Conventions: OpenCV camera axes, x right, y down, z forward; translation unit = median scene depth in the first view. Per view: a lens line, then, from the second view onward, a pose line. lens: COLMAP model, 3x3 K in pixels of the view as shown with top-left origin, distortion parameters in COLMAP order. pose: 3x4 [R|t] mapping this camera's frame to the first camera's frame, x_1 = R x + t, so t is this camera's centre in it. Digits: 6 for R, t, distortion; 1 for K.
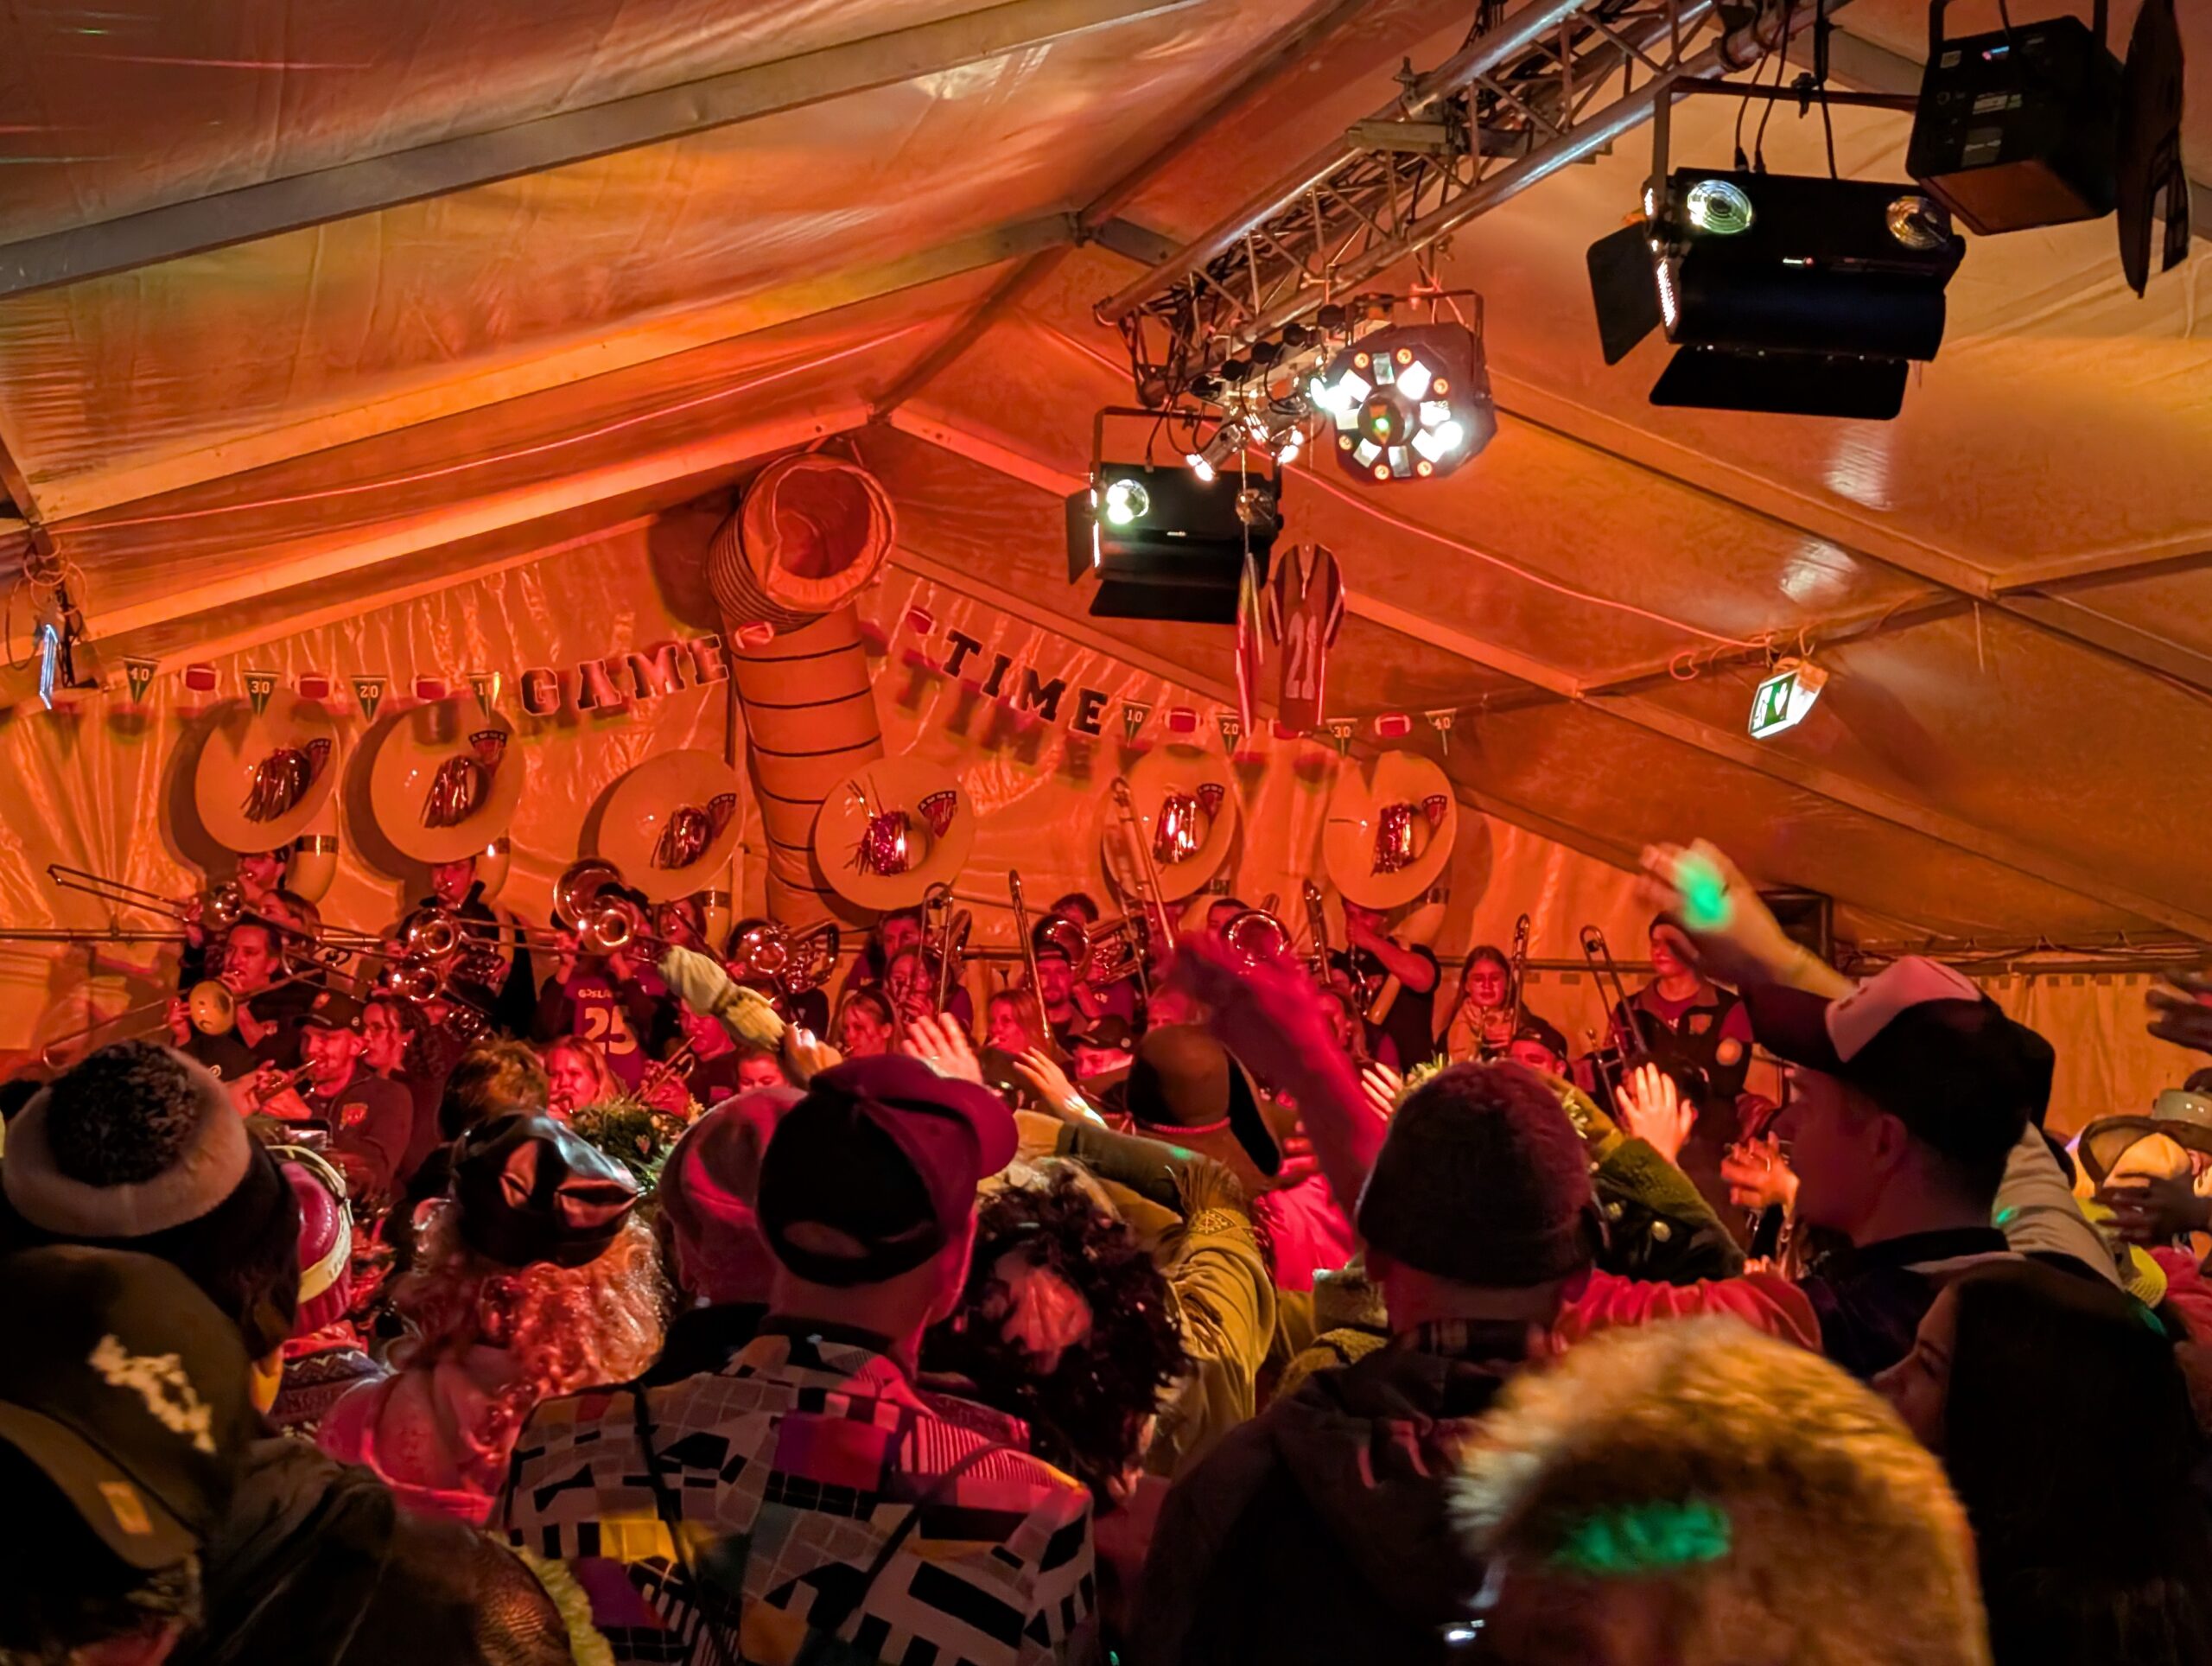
lens RADIAL K [[3449.3, 0, 1106.0], [0, 3449.3, 833.0], [0, 0, 1]] dist [0.120604, -0.757197]
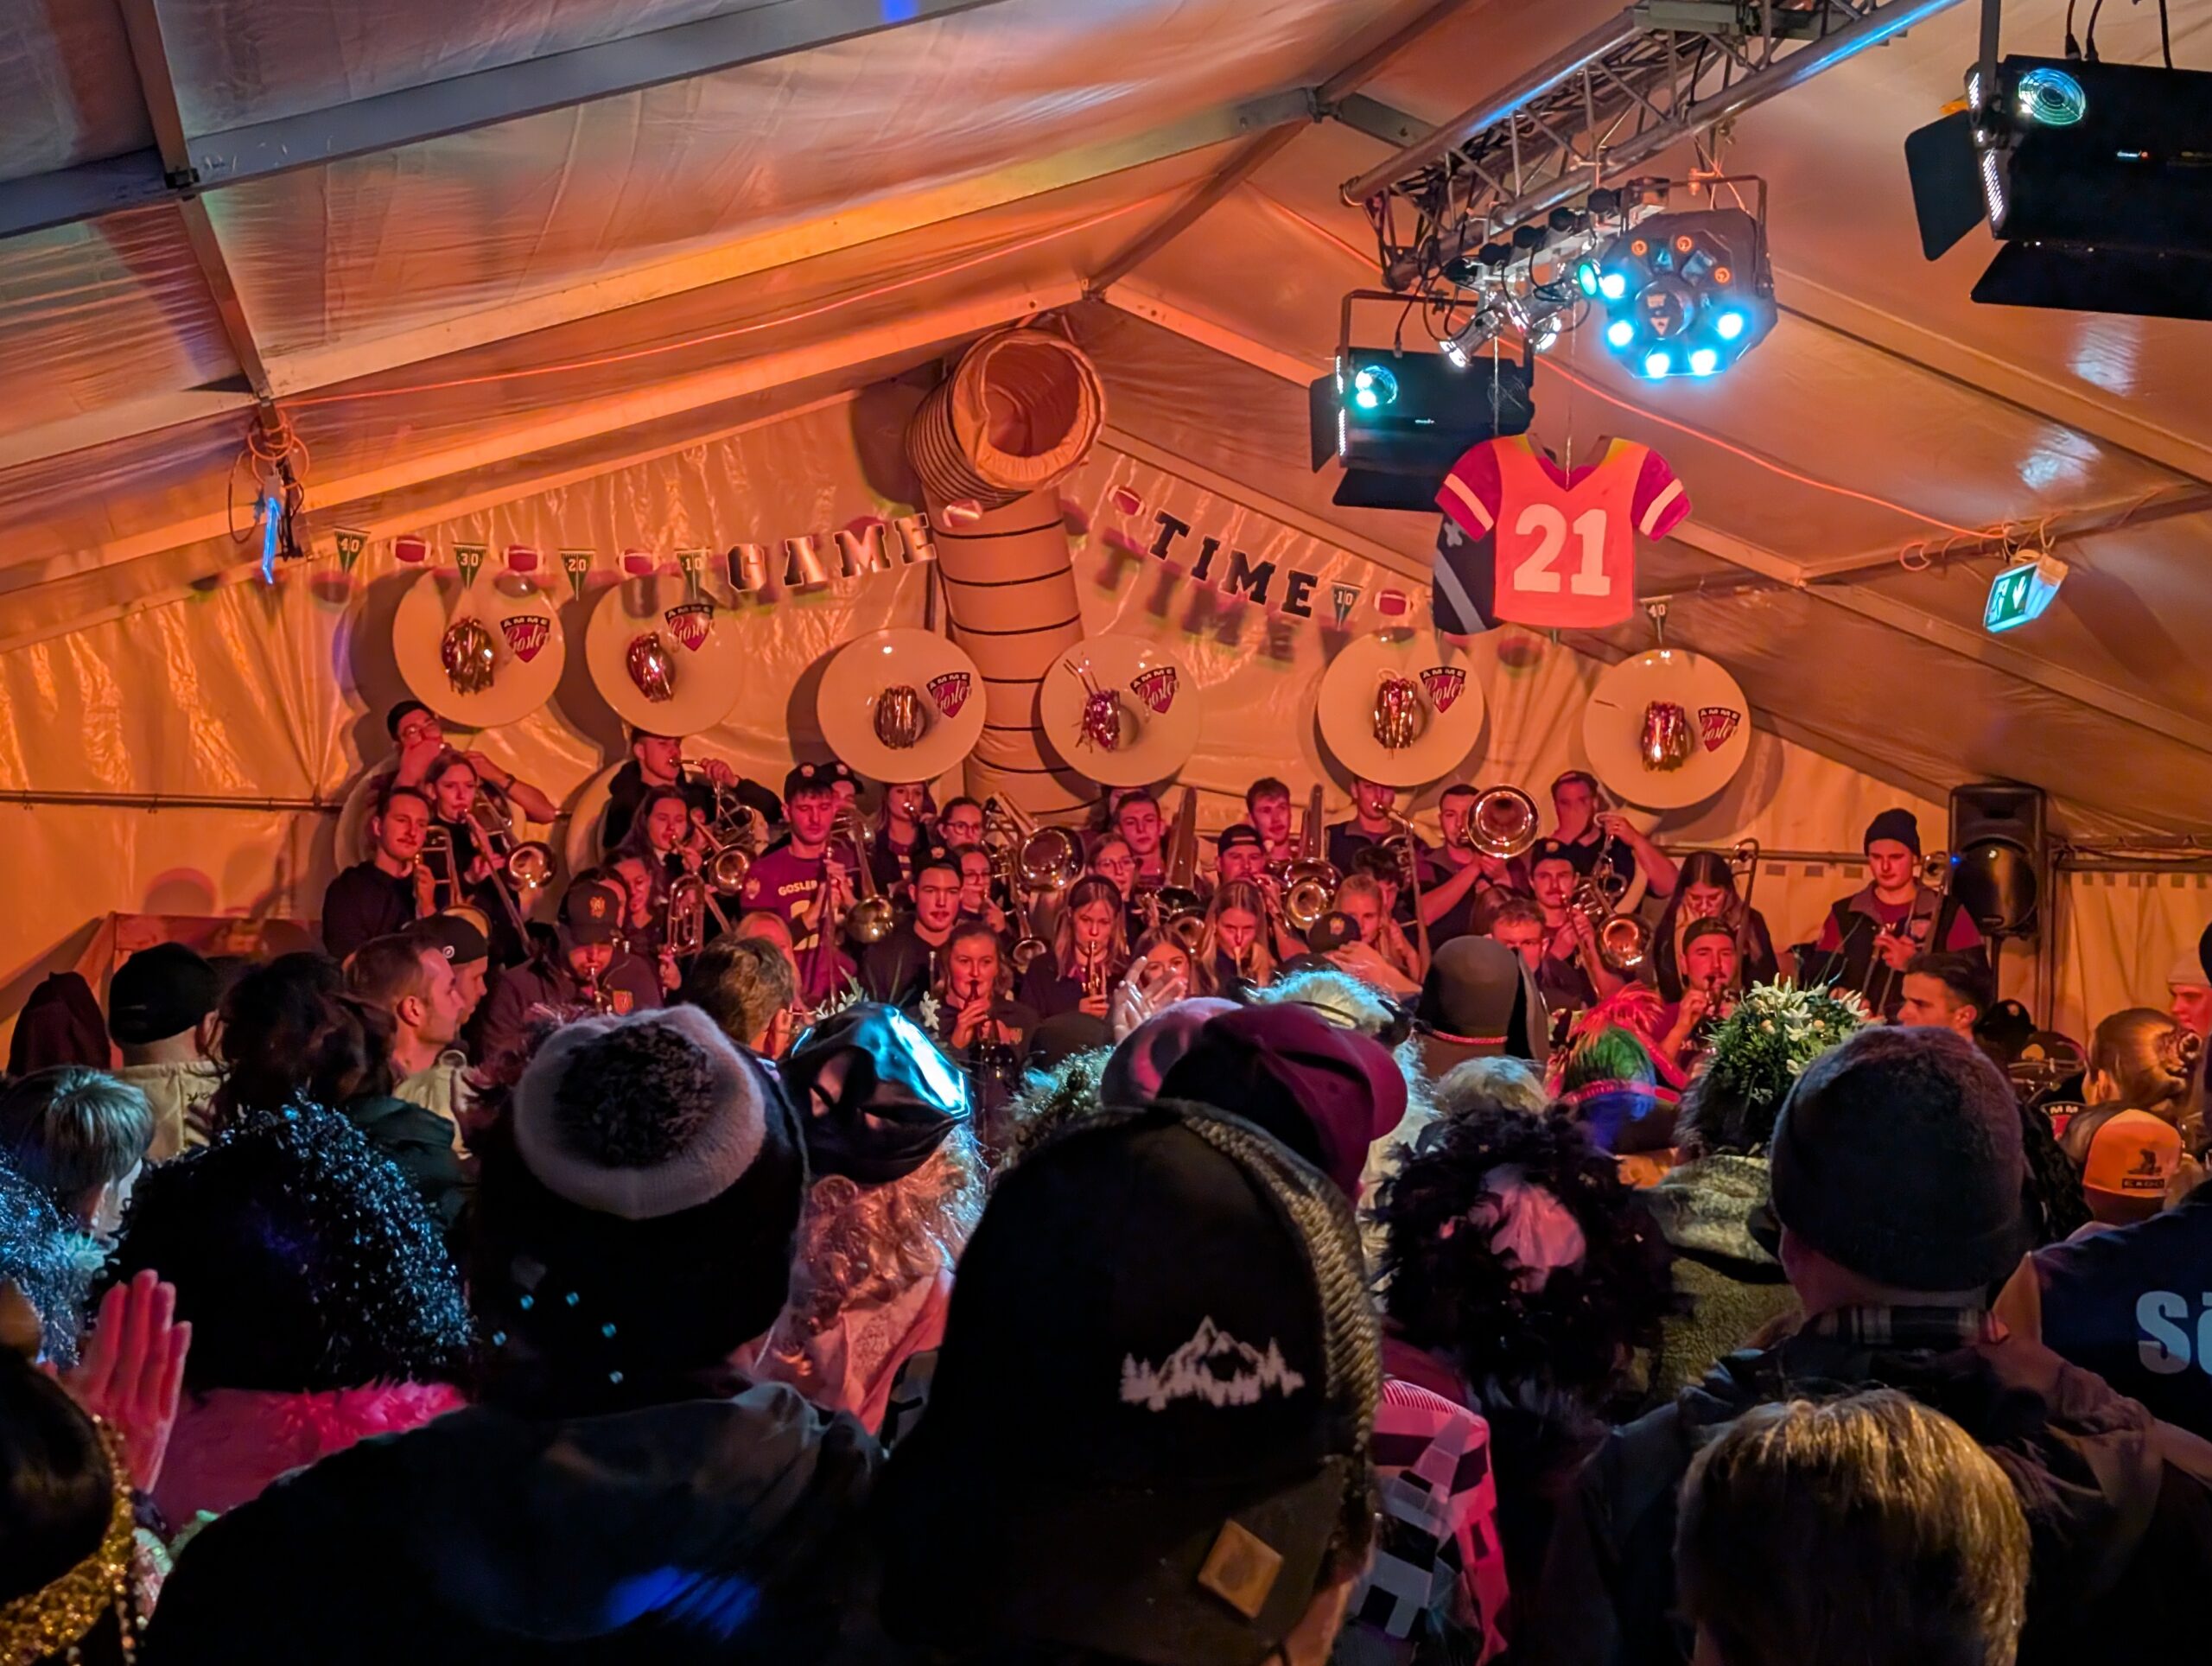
lens RADIAL K [[3449.3, 0, 1106.0], [0, 3449.3, 833.0], [0, 0, 1]] dist [0.120604, -0.757197]
pose [[0.998826, 0.015600, -0.045859, -0.017275], [-0.013867, 0.999186, 0.037870, -0.004655], [0.046413, -0.037190, 0.998230, 0.011745]]
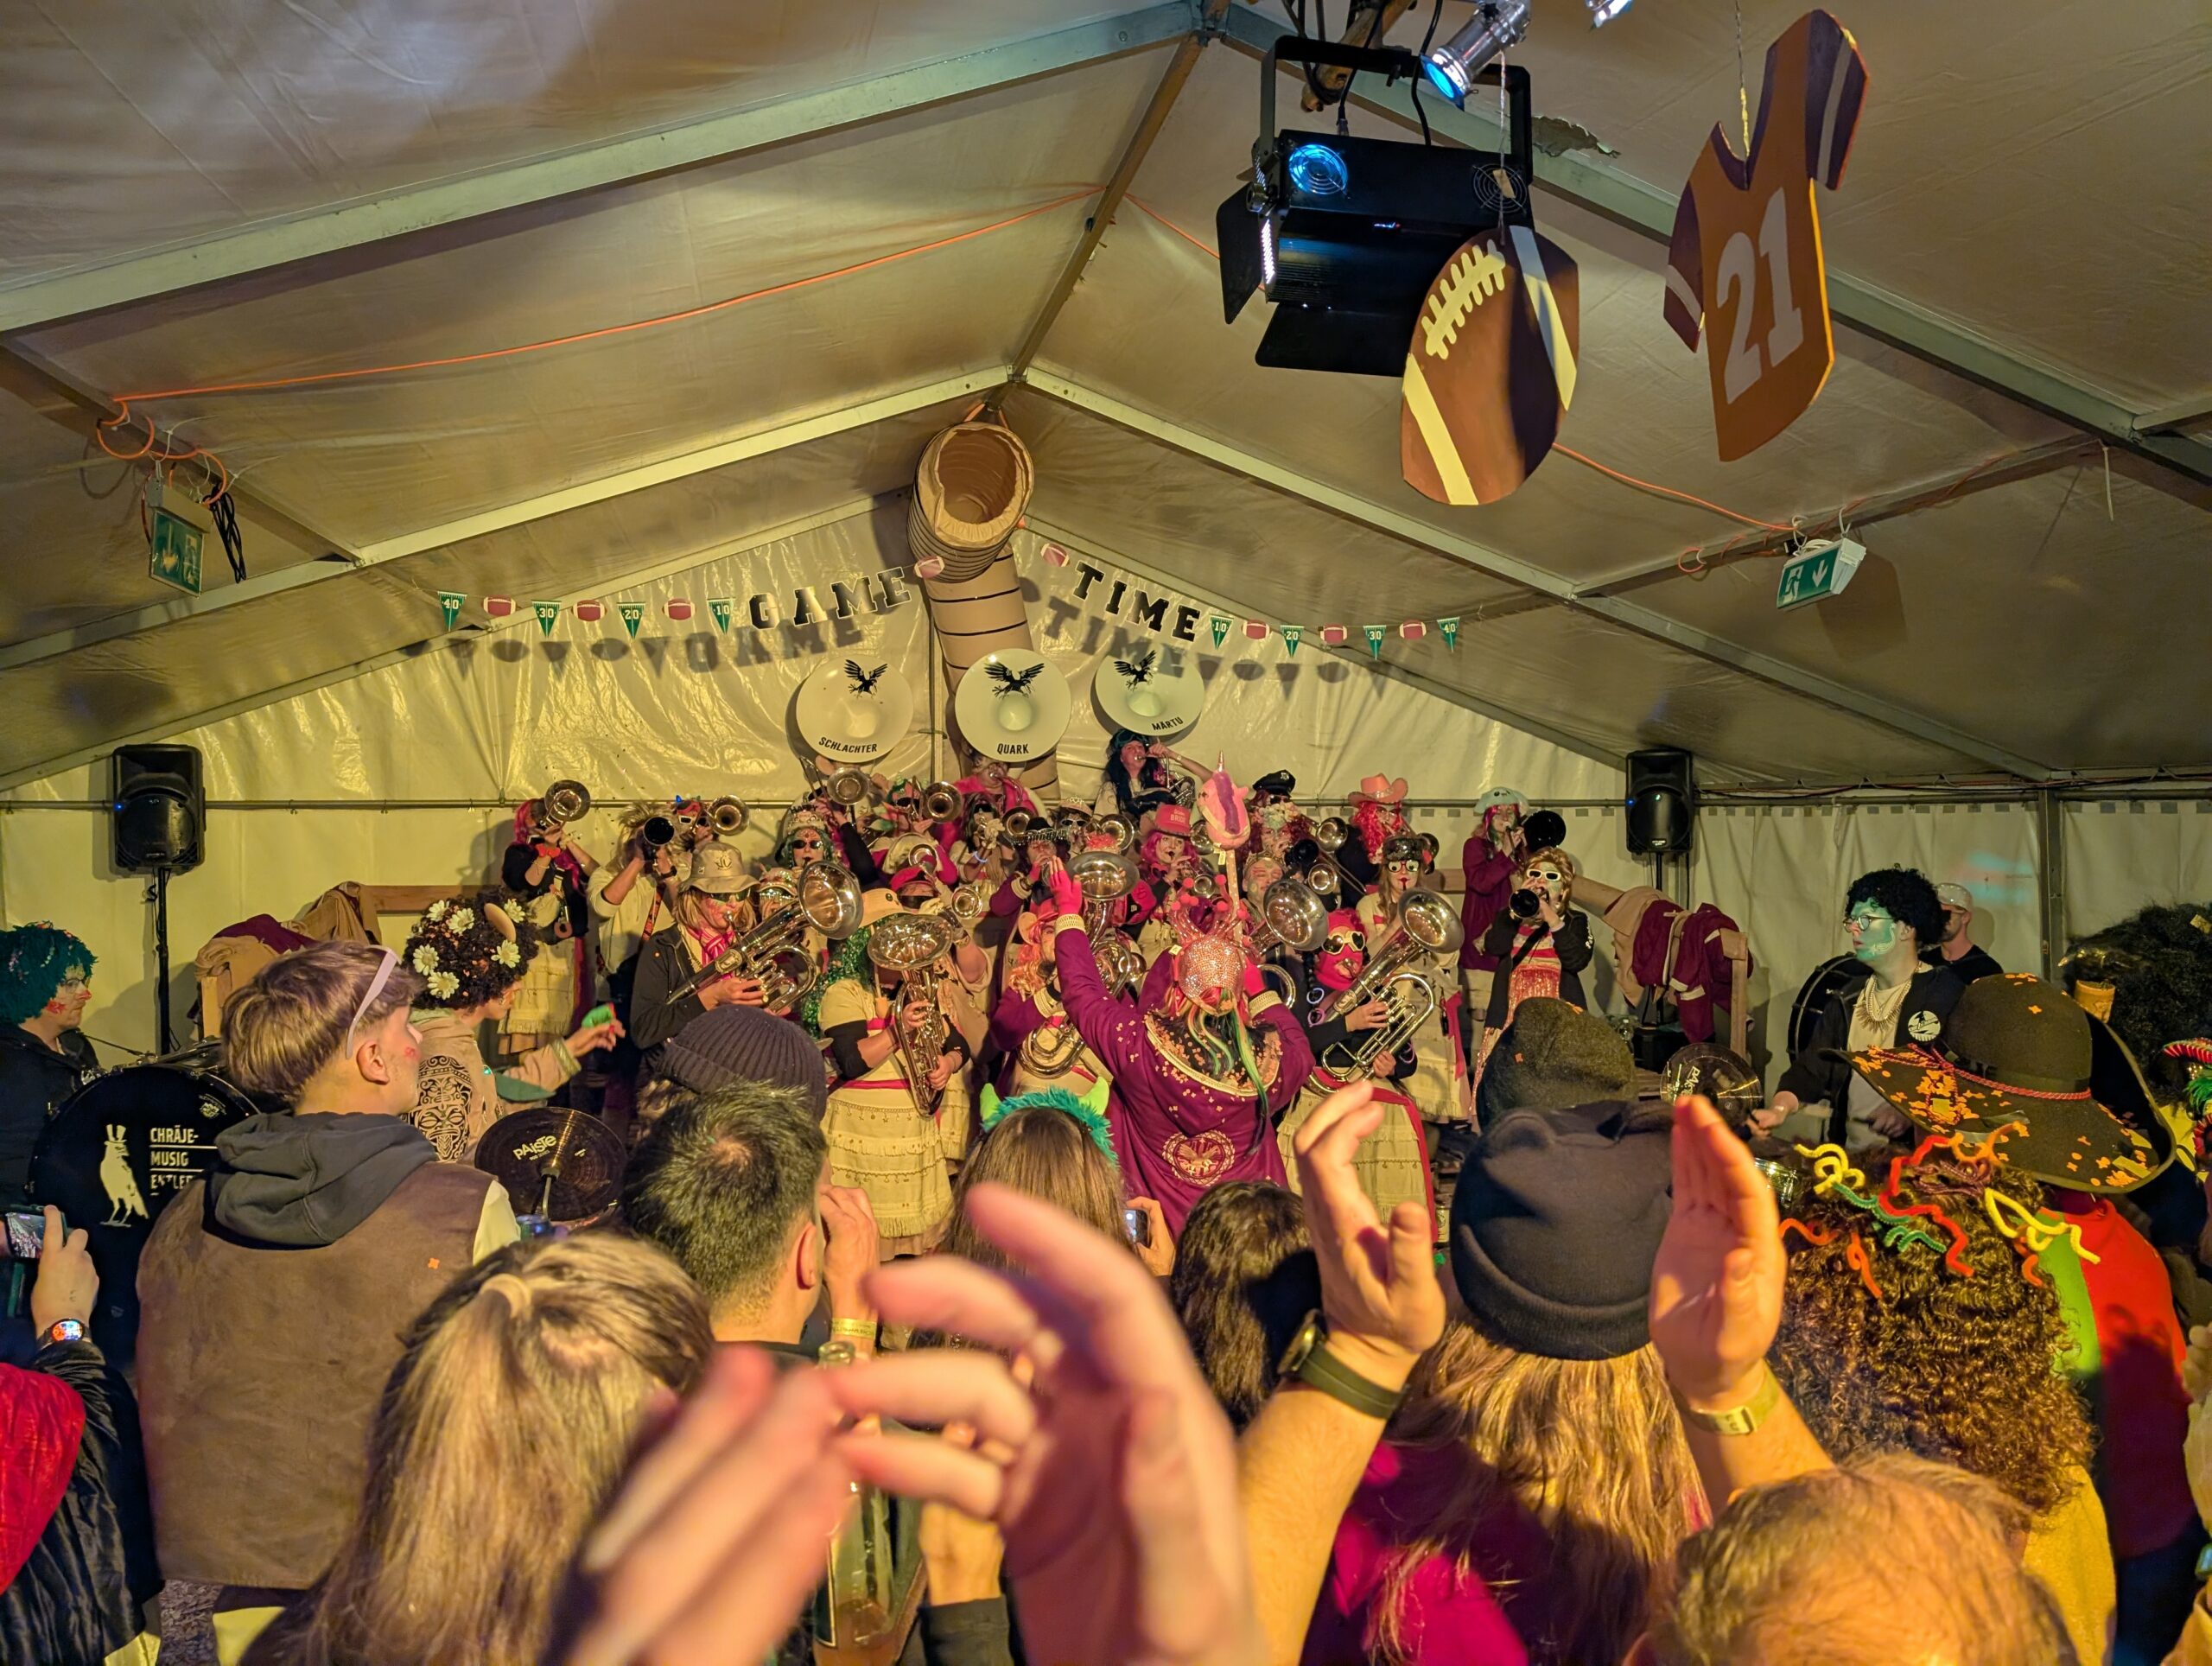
lens RADIAL K [[1570.1, 0, 1106.0], [0, 1570.1, 833.0], [0, 0, 1]] dist [0.060368, -0.001071]
pose [[0.999179, -0.017339, -0.036622, -0.019165], [0.019600, 0.997864, 0.062311, 0.008806], [0.035464, -0.062978, 0.997385, 0.511614]]
